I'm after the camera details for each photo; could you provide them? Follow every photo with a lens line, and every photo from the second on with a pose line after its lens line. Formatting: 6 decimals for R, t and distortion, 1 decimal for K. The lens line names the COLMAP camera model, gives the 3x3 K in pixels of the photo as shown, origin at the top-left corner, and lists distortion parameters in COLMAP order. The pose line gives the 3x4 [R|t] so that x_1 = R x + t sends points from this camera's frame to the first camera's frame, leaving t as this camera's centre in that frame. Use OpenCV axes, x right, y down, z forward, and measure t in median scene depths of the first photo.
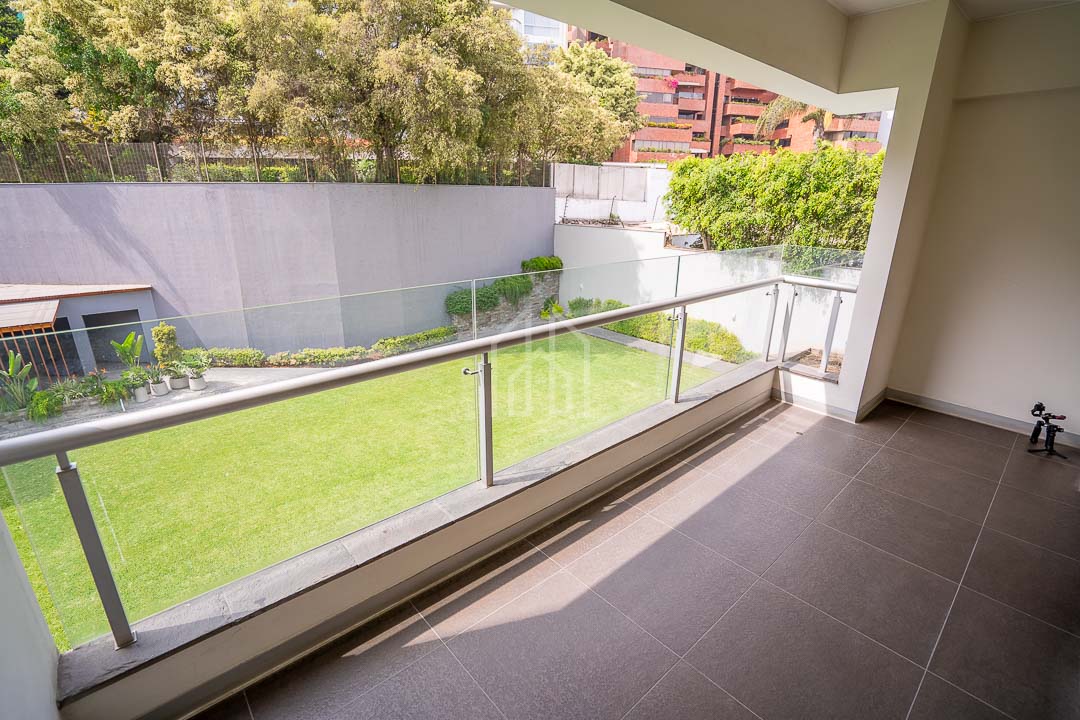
lens RADIAL K [[492.5, 0, 535.9], [0, 492.5, 358.3], [0, 0, 1]] dist [-0.056961, 0.022054]
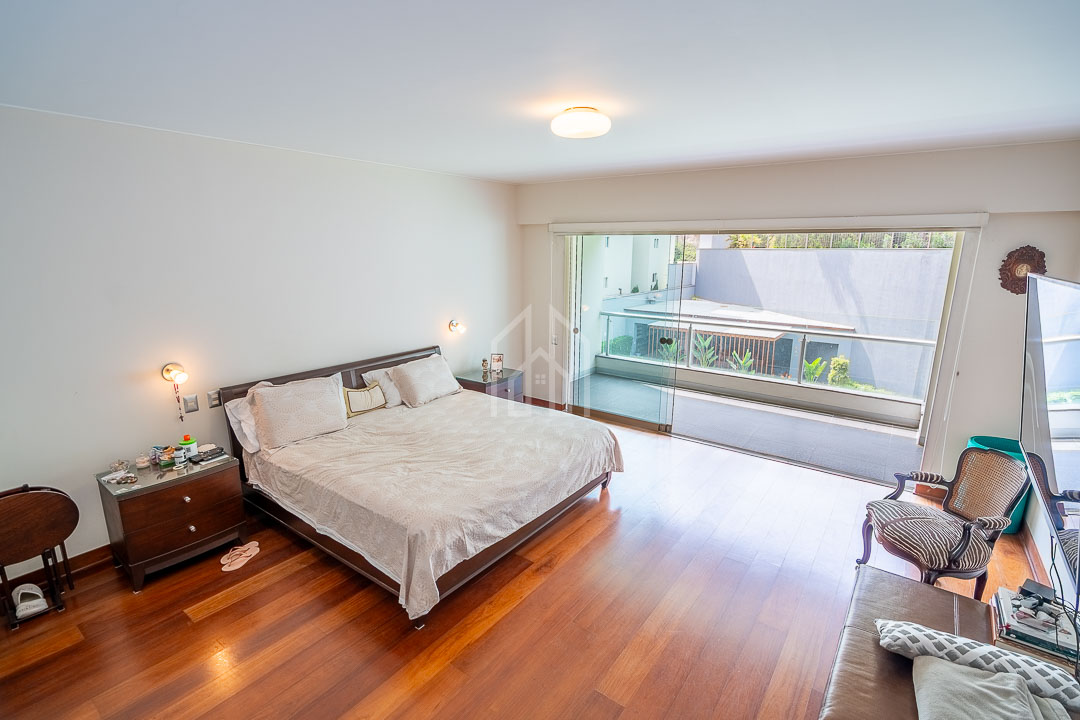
lens RADIAL K [[497.1, 0, 537.3], [0, 497.1, 360.3], [0, 0, 1]] dist [-0.051115, 0.017332]
pose [[0.198261, 0.201798, -0.959151, 0.256295], [-0.307548, 0.941963, 0.134610, 0.009483], [0.930648, 0.268297, 0.248818, -0.055942]]
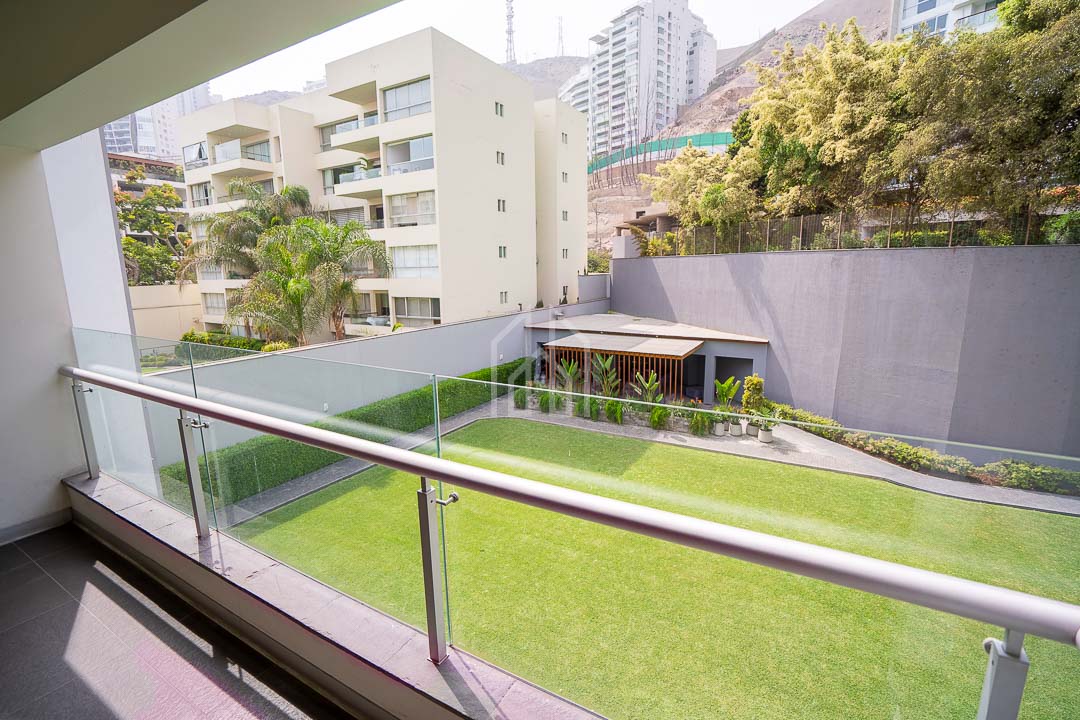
lens RADIAL K [[497.1, 0, 537.3], [0, 497.1, 360.3], [0, 0, 1]] dist [-0.051115, 0.017332]
pose [[0.314549, 0.163499, -0.935055, 0.102947], [-0.282356, 0.956583, 0.072279, -0.037462], [0.906275, 0.241283, 0.347057, 0.119677]]
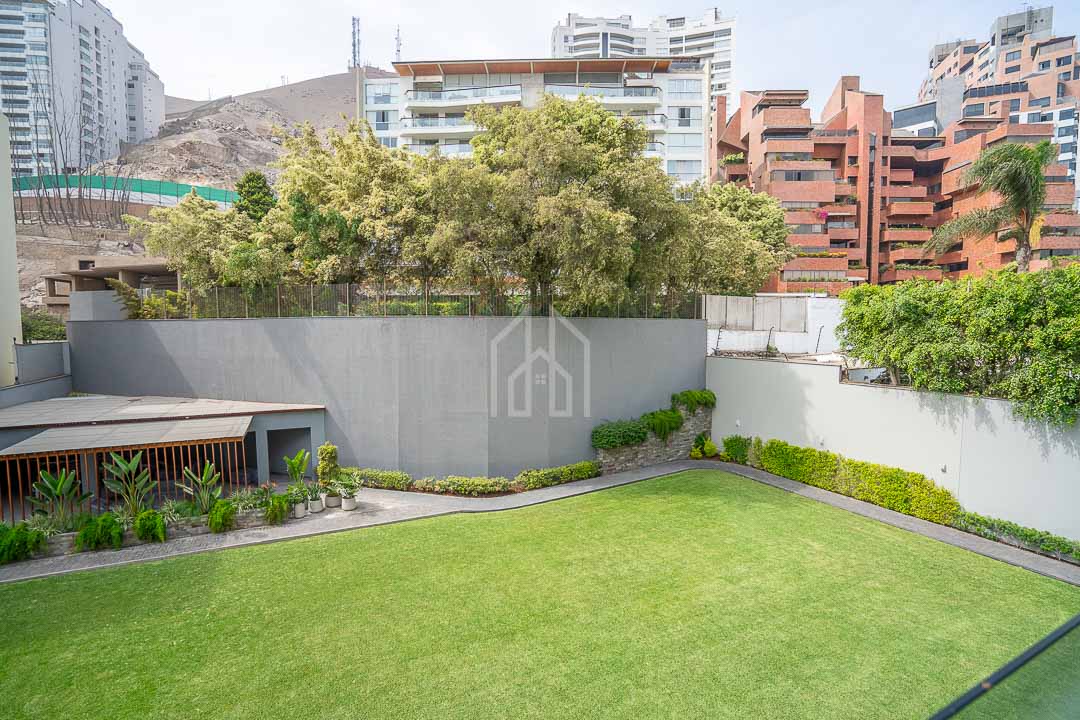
lens RADIAL K [[497.1, 0, 537.3], [0, 497.1, 360.3], [0, 0, 1]] dist [-0.051115, 0.017332]
pose [[0.965538, 0.007073, -0.260165, -0.042362], [-0.072500, 0.967372, -0.242766, -0.015299], [0.249959, 0.253262, 0.934547, 0.042914]]
